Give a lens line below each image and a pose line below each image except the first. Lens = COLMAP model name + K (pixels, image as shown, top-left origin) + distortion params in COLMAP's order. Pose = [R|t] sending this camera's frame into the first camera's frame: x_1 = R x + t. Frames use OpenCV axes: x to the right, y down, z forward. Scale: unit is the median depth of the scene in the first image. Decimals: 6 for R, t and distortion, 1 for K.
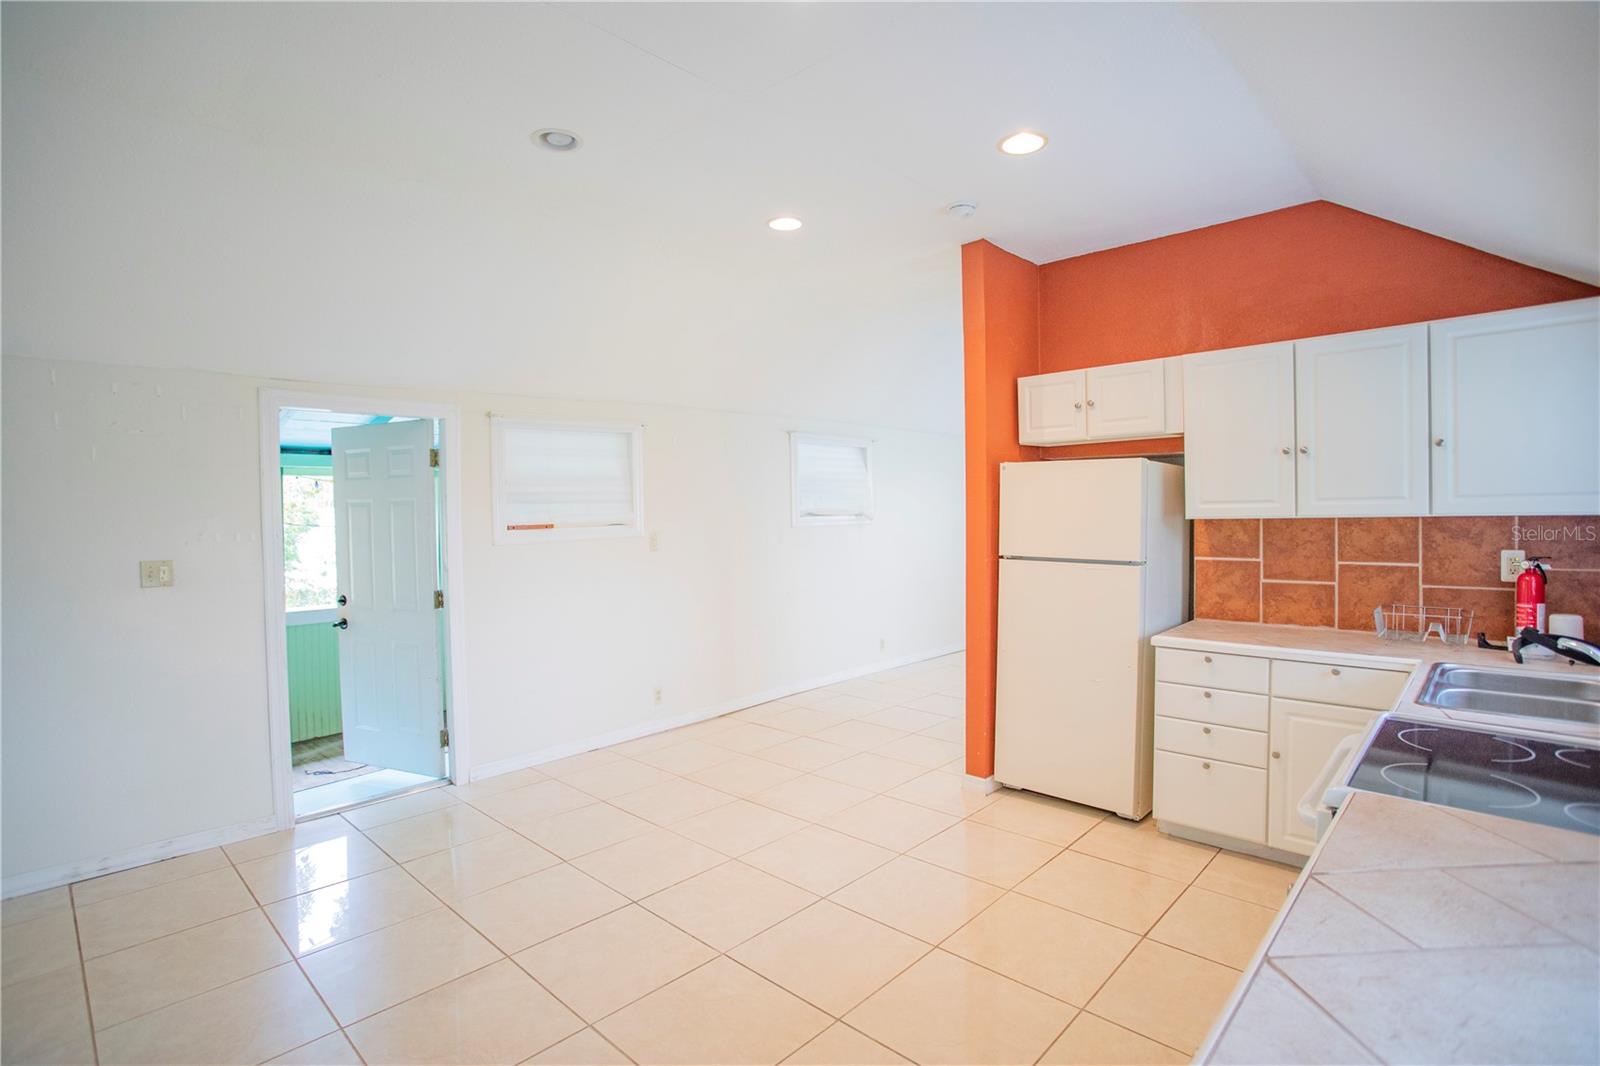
lens RADIAL K [[772.6, 0, 792.4], [0, 772.6, 530.7], [0, 0, 1]] dist [-0.070914, 0.030188]
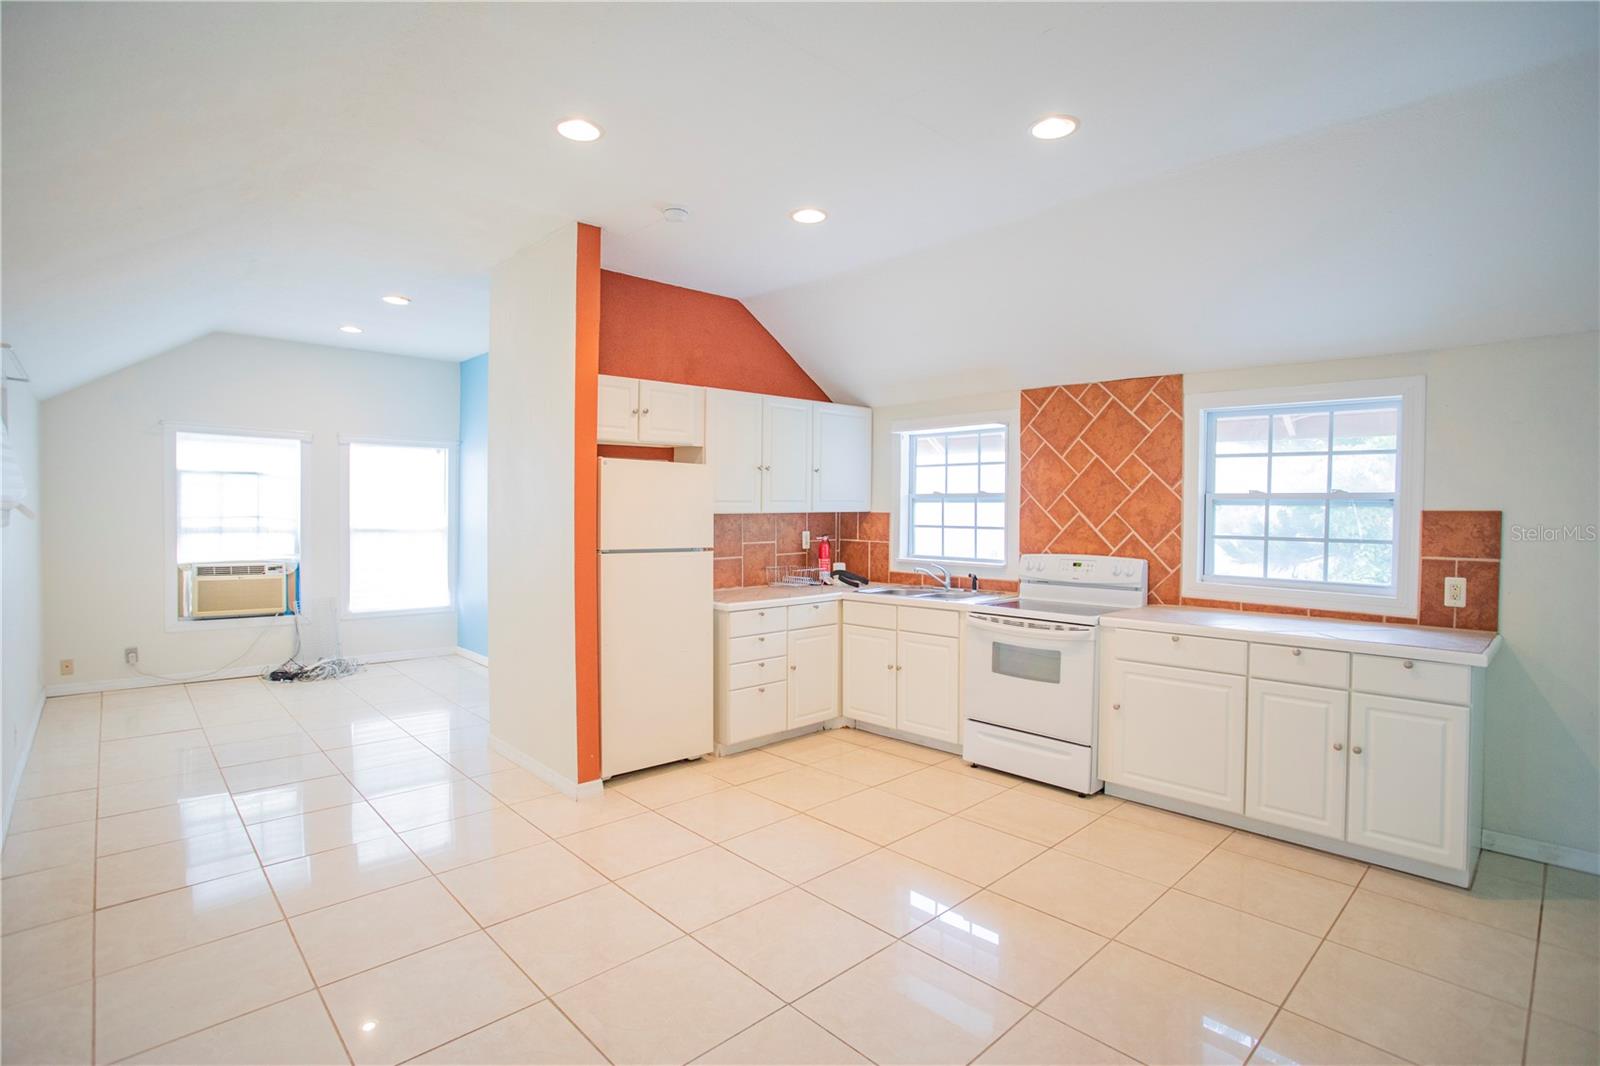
lens RADIAL K [[772.6, 0, 792.4], [0, 772.6, 530.7], [0, 0, 1]] dist [-0.070914, 0.030188]
pose [[0.063012, -0.016264, 0.997880, -0.816936], [0.019152, 0.999703, 0.015084, -0.004145], [-0.997829, 0.018161, 0.063305, 0.796946]]
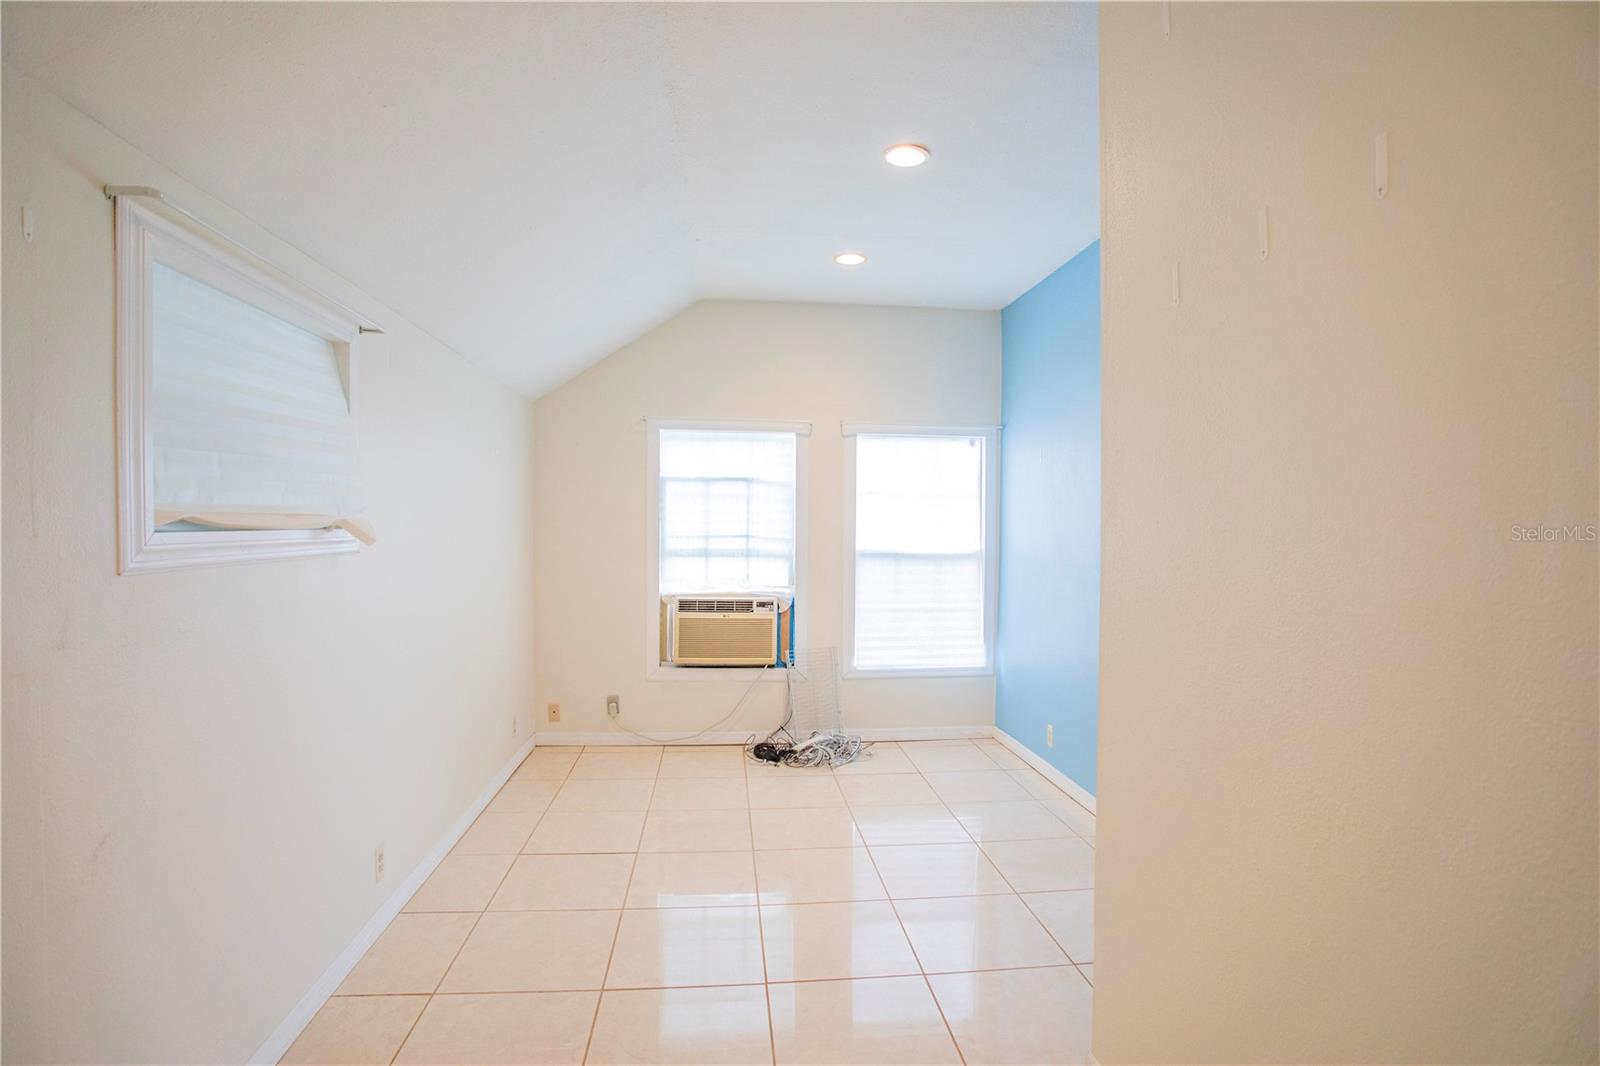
lens RADIAL K [[772.6, 0, 792.4], [0, 772.6, 530.7], [0, 0, 1]] dist [-0.070914, 0.030188]
pose [[0.652365, 0.004426, 0.757892, -0.072824], [0.012978, 0.999771, -0.017009, -0.020676], [-0.757794, 0.020932, 0.652158, 1.230267]]
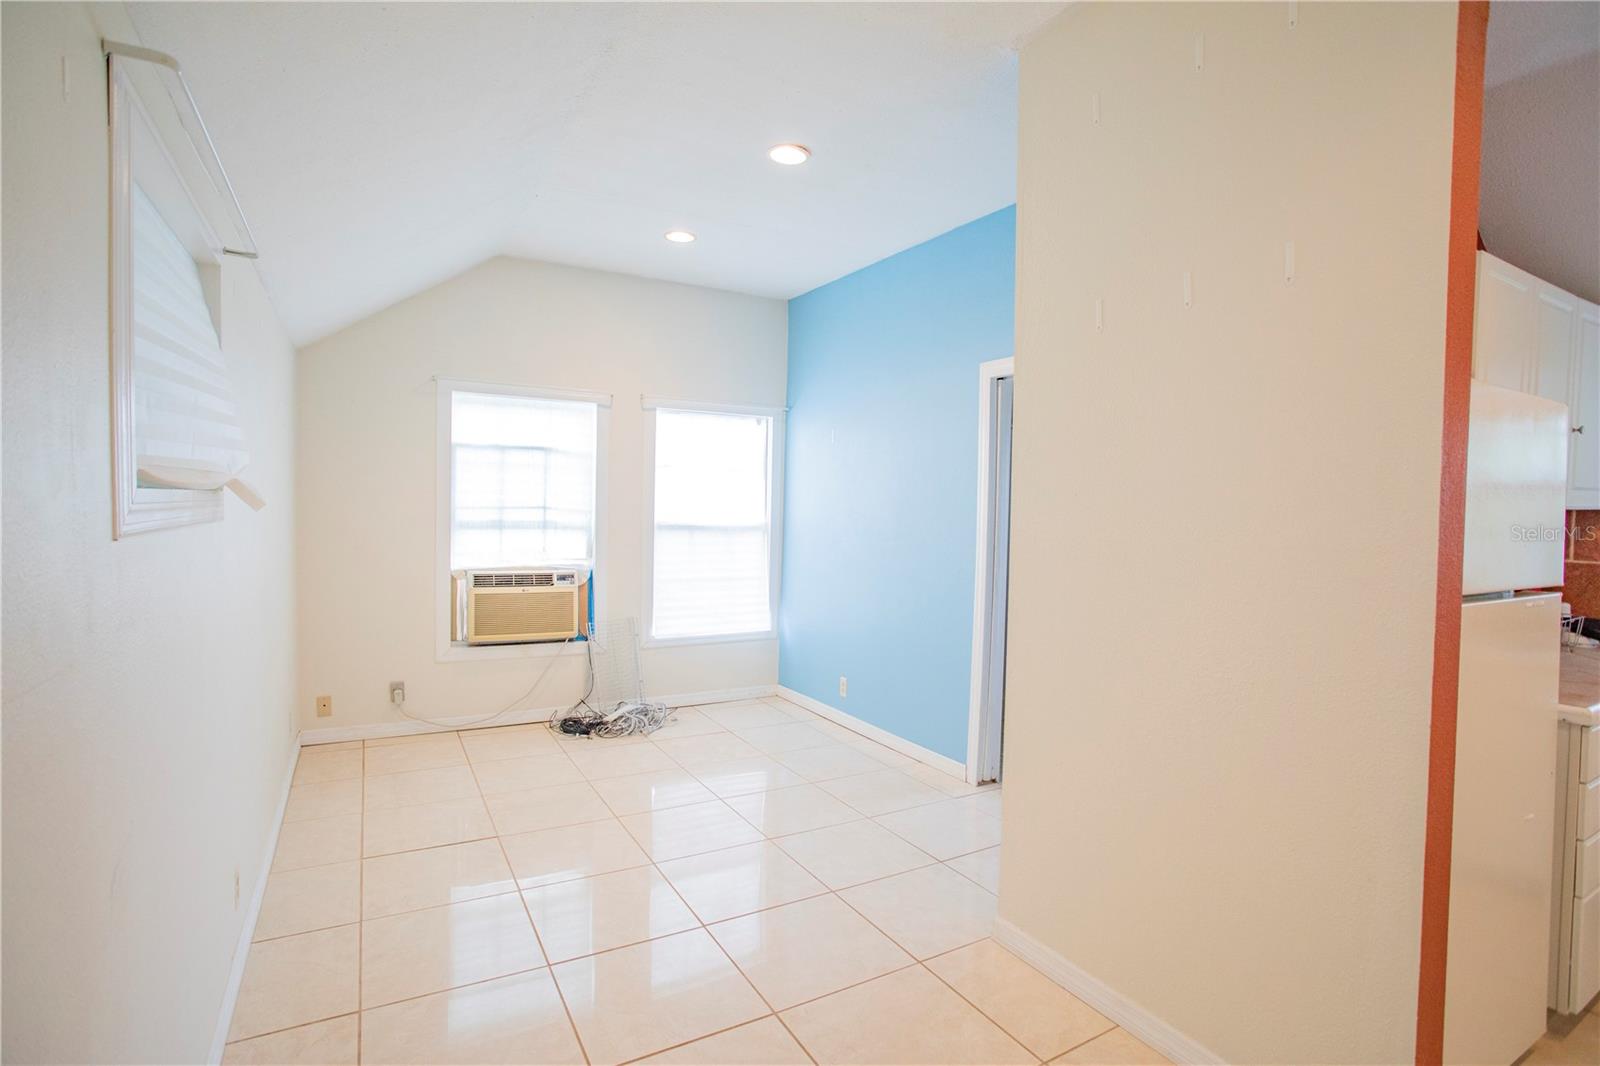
lens RADIAL K [[772.6, 0, 792.4], [0, 772.6, 530.7], [0, 0, 1]] dist [-0.070914, 0.030188]
pose [[0.293889, -0.019866, 0.955633, -0.235034], [0.008762, 0.999798, 0.018090, -0.015043], [-0.955799, 0.003057, 0.294004, 1.409095]]
